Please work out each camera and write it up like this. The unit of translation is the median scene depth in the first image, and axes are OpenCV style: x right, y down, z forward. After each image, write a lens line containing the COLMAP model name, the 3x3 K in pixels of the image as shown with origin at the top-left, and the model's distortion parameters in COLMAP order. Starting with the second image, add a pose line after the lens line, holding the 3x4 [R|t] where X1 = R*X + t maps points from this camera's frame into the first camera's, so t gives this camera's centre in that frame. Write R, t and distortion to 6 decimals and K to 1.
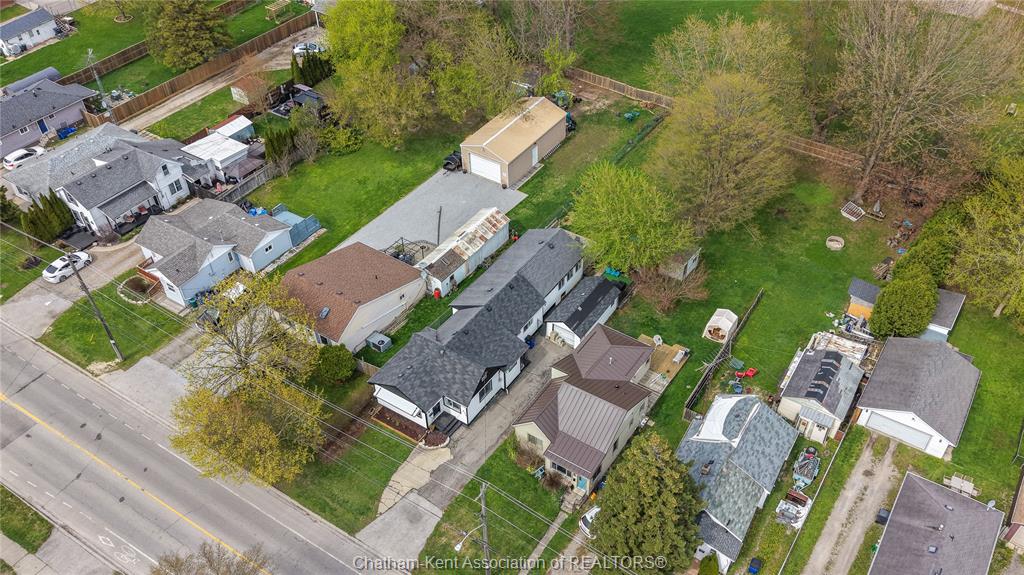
lens RADIAL K [[839.7, 0, 561.1], [0, 839.7, 316.9], [0, 0, 1]] dist [0.128381, -0.346380]
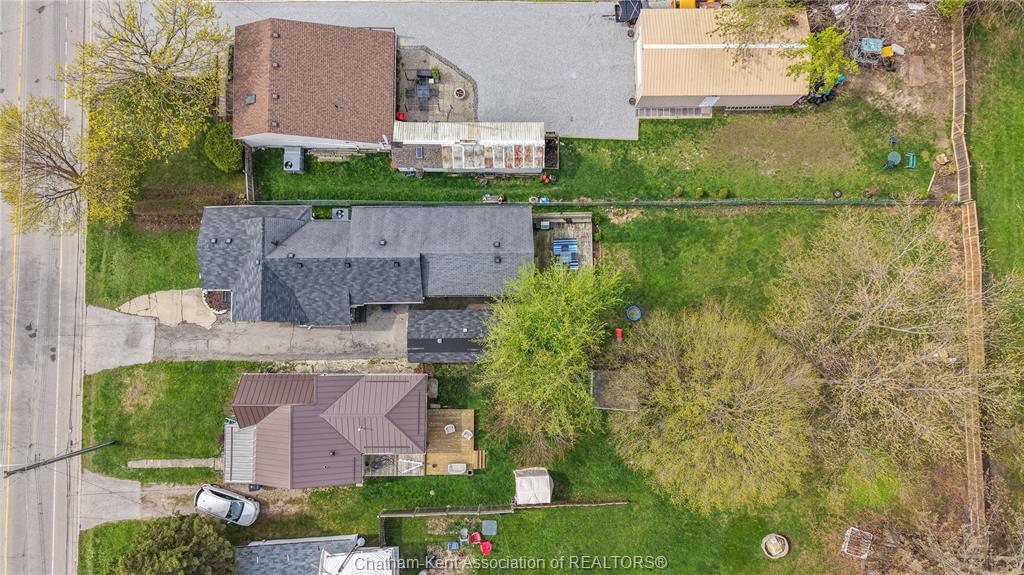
lens RADIAL K [[772.3, 0, 510.6], [0, 772.3, 289.3], [0, 0, 1]] dist [0.062535, -0.095846]
pose [[0.531568, 0.844263, -0.068222, 0.068231], [-0.581986, 0.422576, 0.694782, -0.592827], [0.615408, -0.329620, 0.715977, 0.521751]]
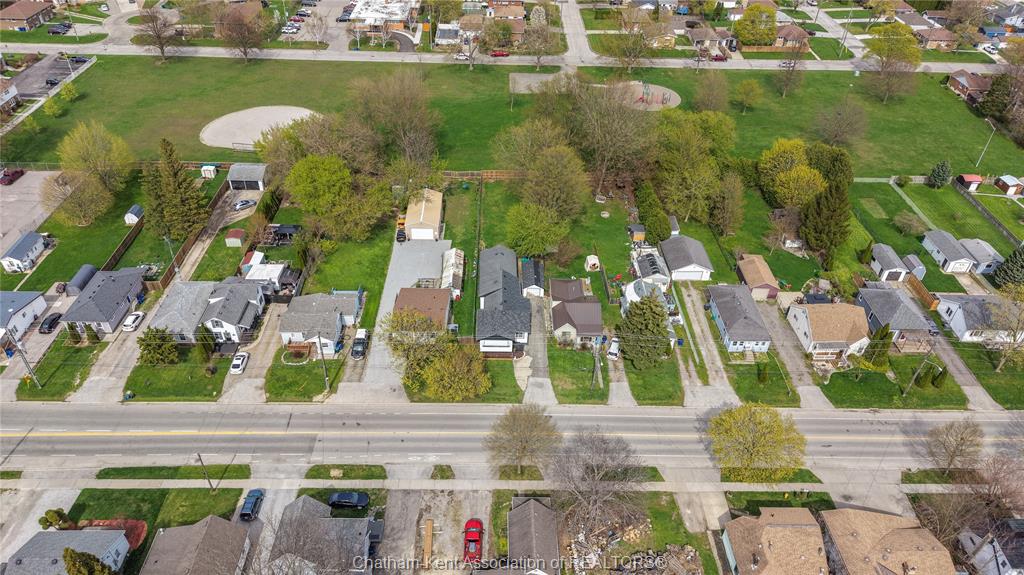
lens RADIAL K [[695.2, 0, 506.2], [0, 695.2, 269.4], [0, 0, 1]] dist [0.057442, -0.061287]
pose [[0.845380, -0.316727, 0.430135, -0.723849], [0.364059, 0.930890, -0.030062, -0.001229], [-0.390887, 0.182009, 0.902264, -0.433305]]
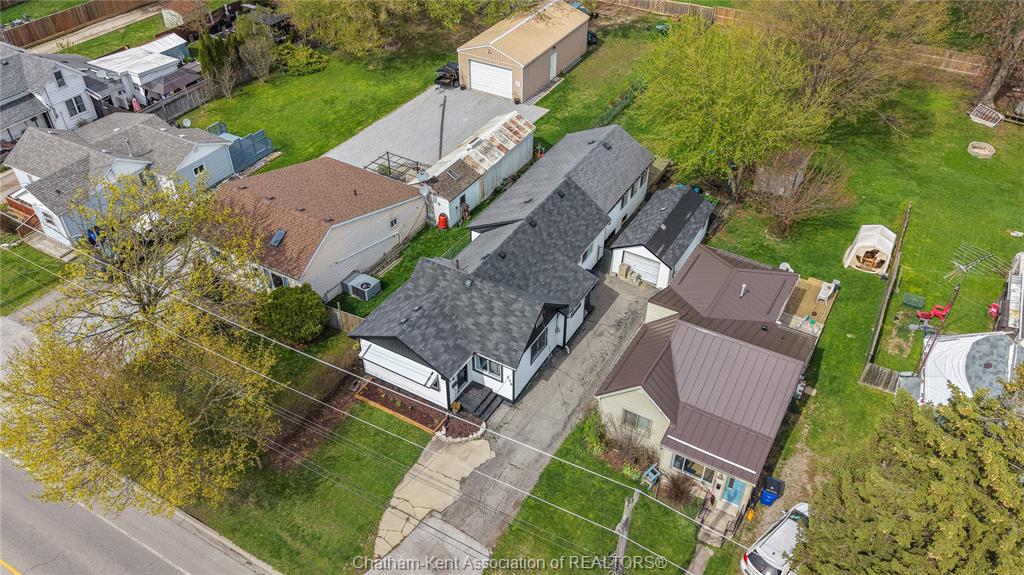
lens RADIAL K [[772.3, 0, 510.6], [0, 772.3, 289.3], [0, 0, 1]] dist [0.062535, -0.095846]
pose [[0.999467, -0.031257, 0.009396, -0.104964], [0.031885, 0.996557, -0.076538, 0.081796], [-0.006971, 0.076797, 0.997022, 0.396708]]
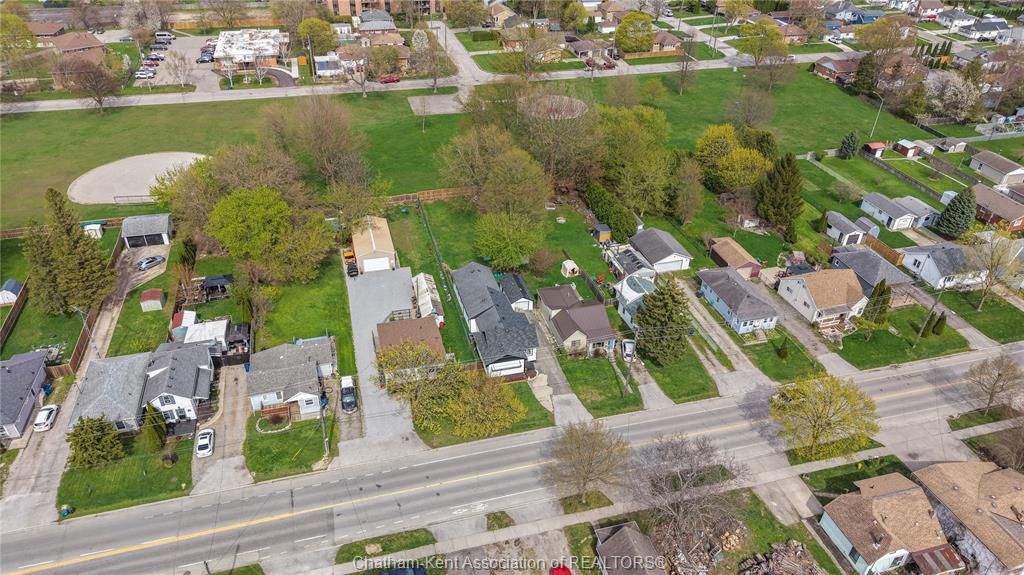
lens RADIAL K [[695.2, 0, 506.2], [0, 695.2, 269.4], [0, 0, 1]] dist [0.057442, -0.061287]
pose [[0.684036, -0.398282, 0.611118, -0.880271], [0.501013, 0.865433, 0.003233, -0.066094], [-0.530170, 0.303967, 0.791533, -0.161905]]
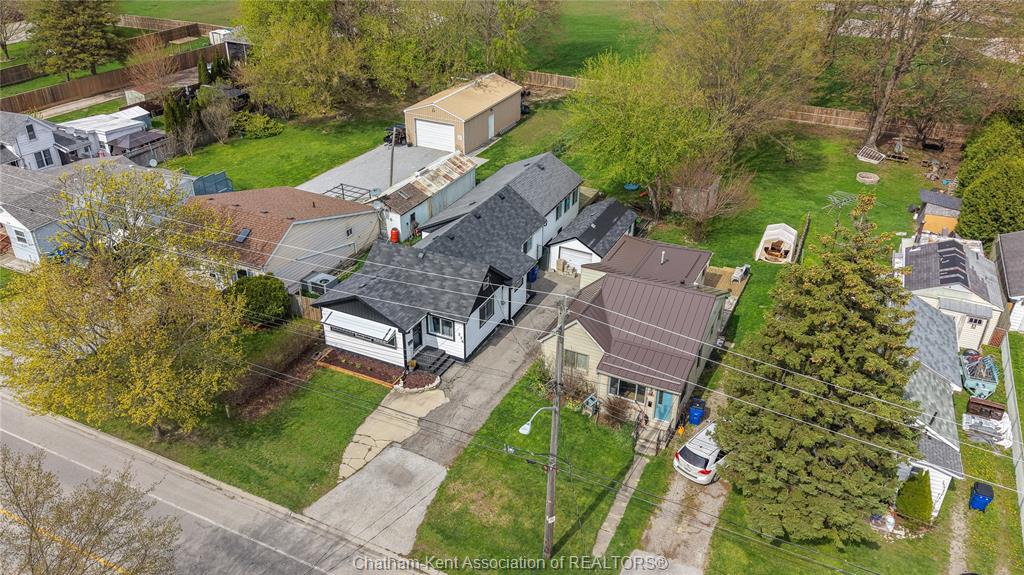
lens RADIAL K [[782.1, 0, 512.0], [0, 782.1, 287.5], [0, 0, 1]] dist [0.062364, -0.098742]
pose [[0.994412, -0.058494, 0.087882, -0.113257], [0.078638, 0.965830, -0.246960, 0.207744], [-0.070434, 0.252491, 0.965032, 0.351086]]
